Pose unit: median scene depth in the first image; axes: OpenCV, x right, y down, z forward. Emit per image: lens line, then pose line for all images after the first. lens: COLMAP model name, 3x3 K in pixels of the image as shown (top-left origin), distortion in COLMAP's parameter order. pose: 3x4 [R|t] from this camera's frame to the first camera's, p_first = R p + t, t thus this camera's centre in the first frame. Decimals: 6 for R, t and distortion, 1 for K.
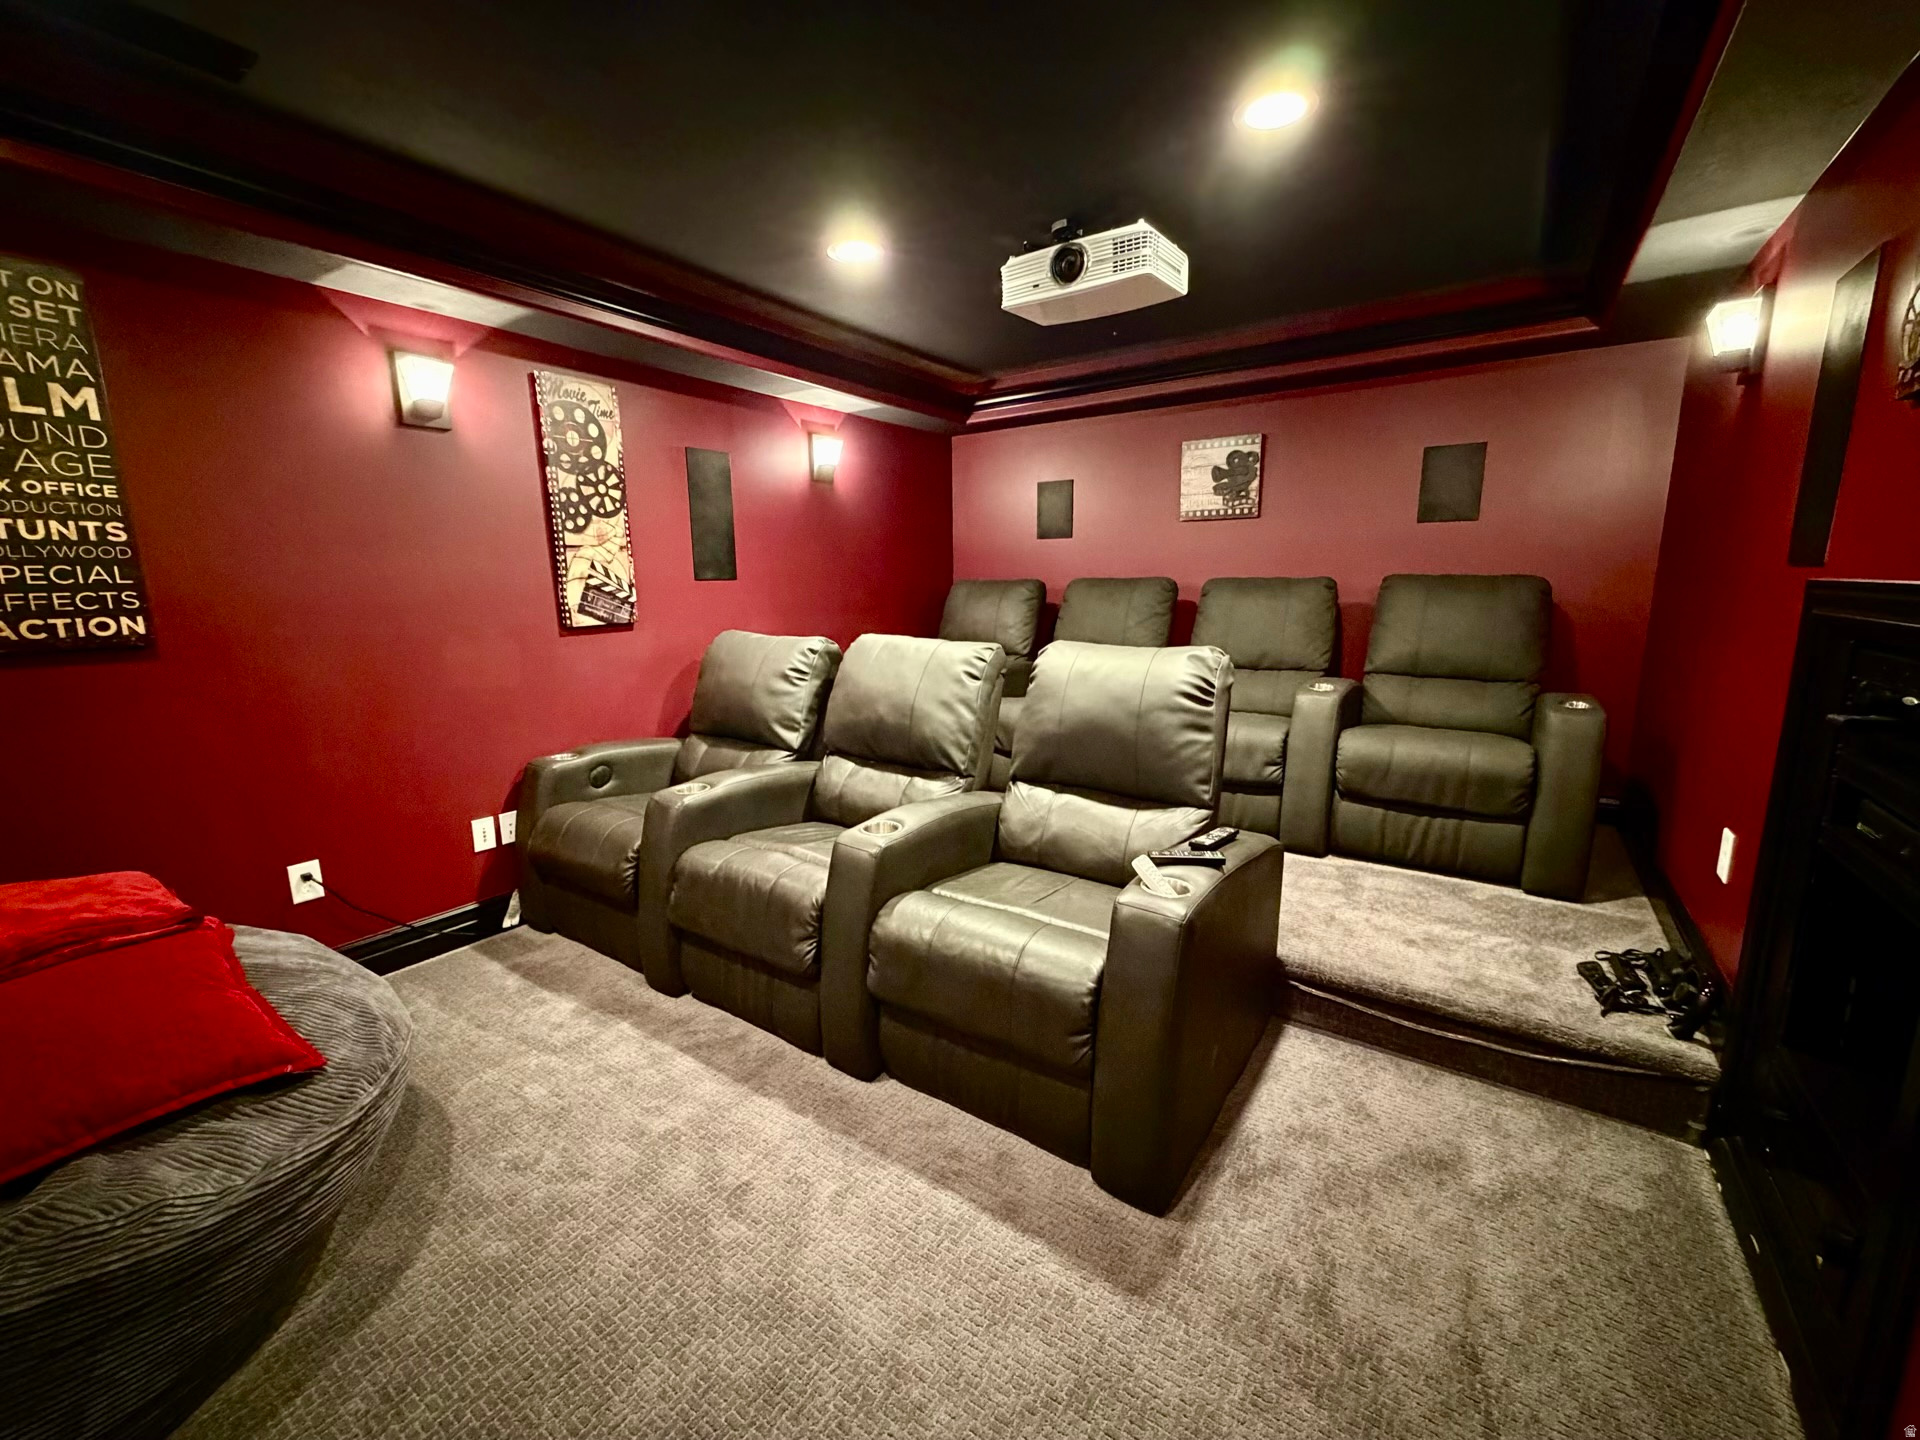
lens RADIAL K [[761.8, 0, 959.9], [0, 761.8, 718.3], [0, 0, 1]] dist [0.000213, 0.000251]
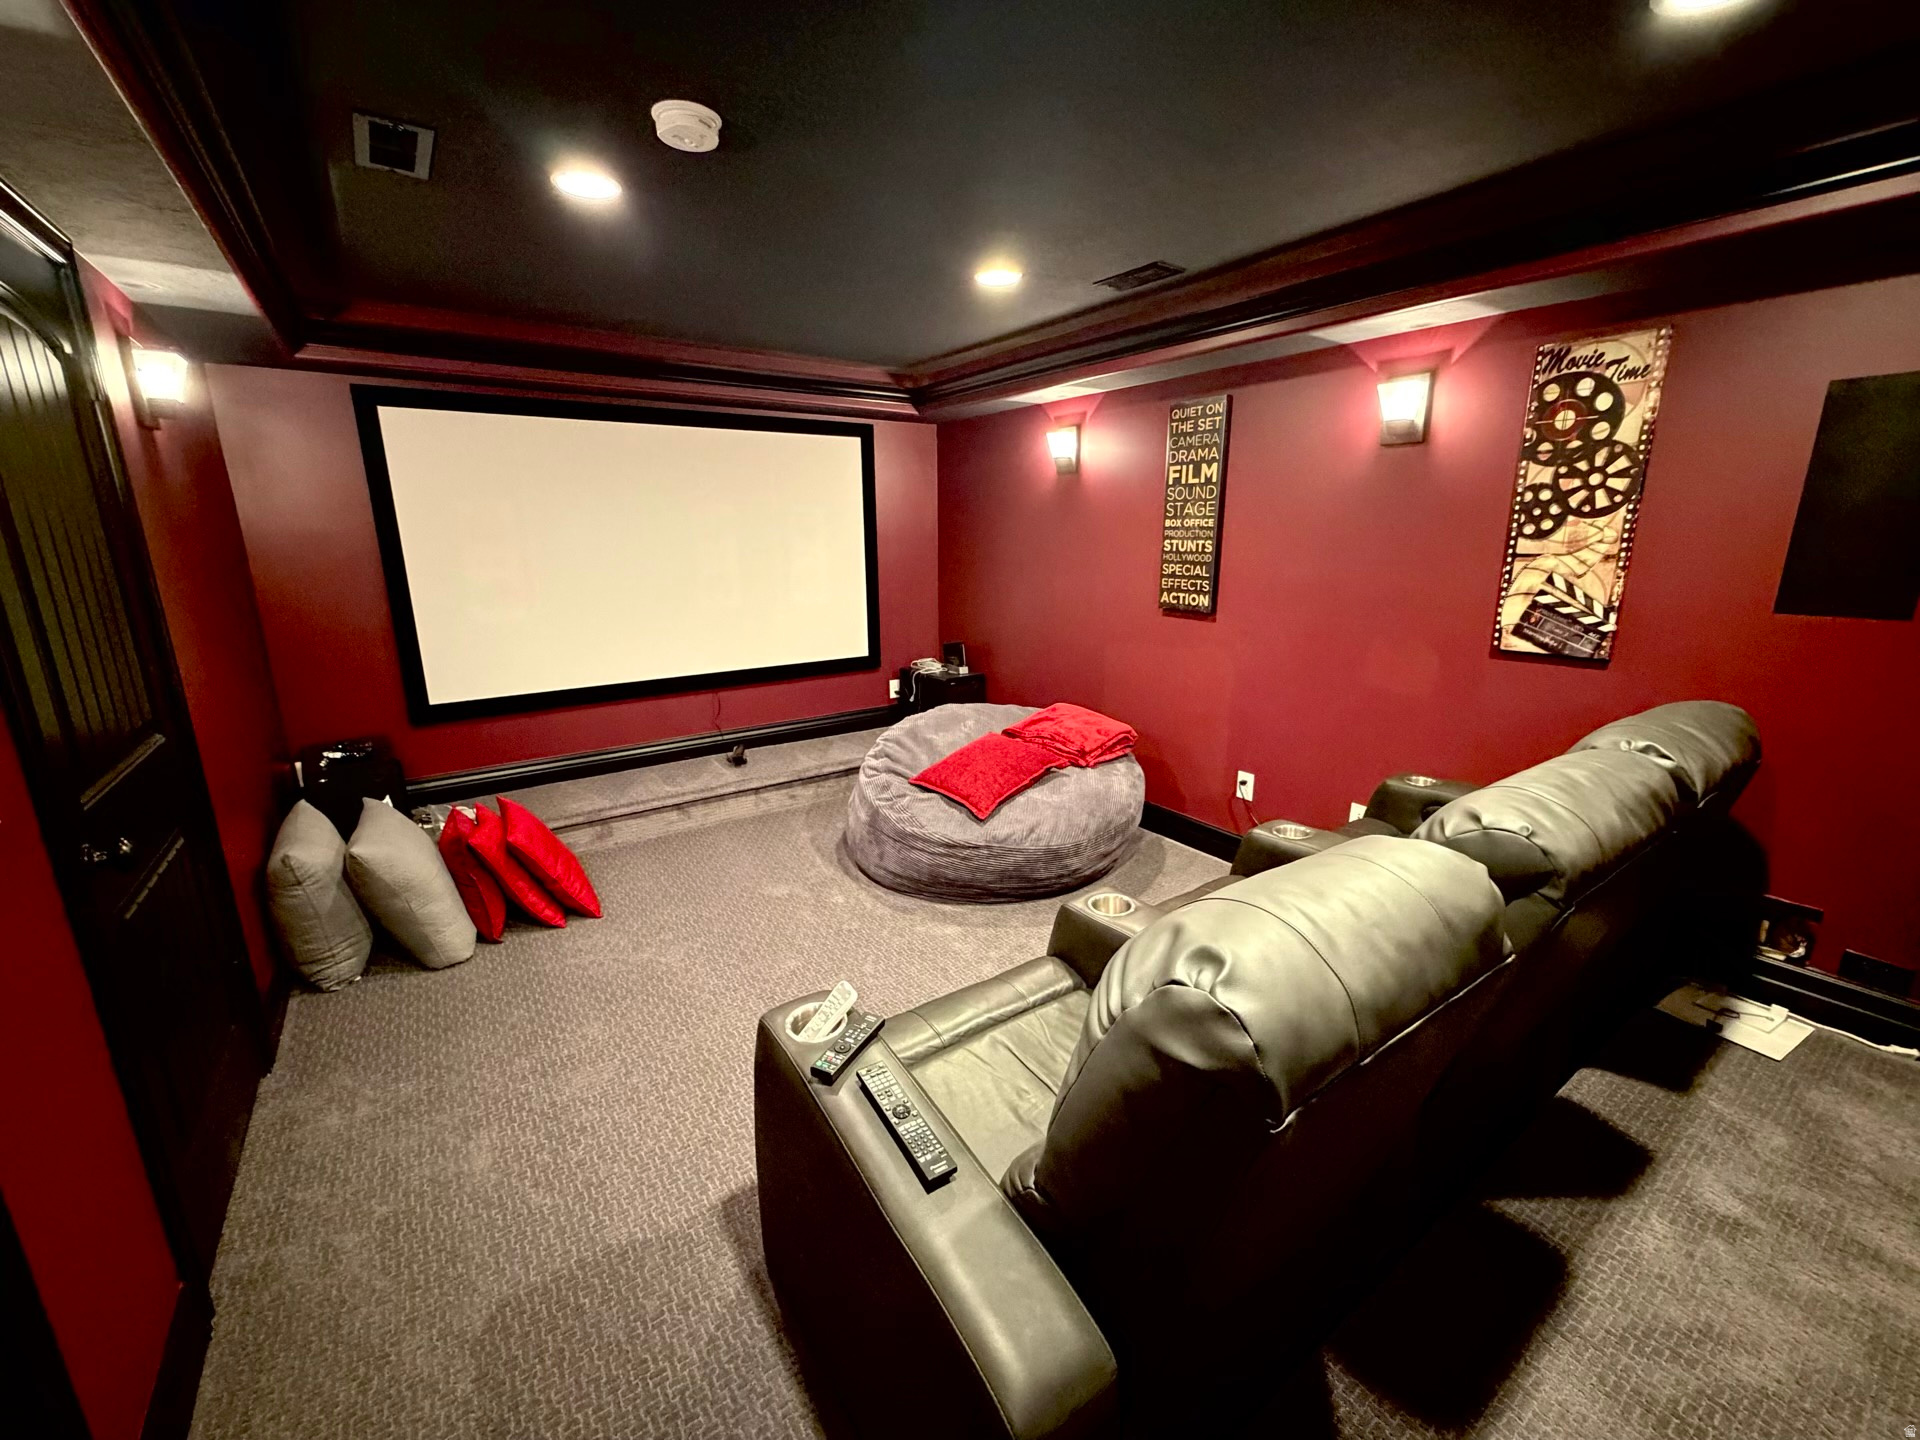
lens RADIAL K [[761.8, 0, 956.5], [0, 761.8, 718.3], [0, 0, 1]] dist [0.000213, 0.000251]
pose [[-0.334098, 0.241679, -0.911027, 0.487604], [-0.166562, 0.936217, 0.309444, -0.209339], [0.927705, 0.255127, -0.272534, 0.685038]]
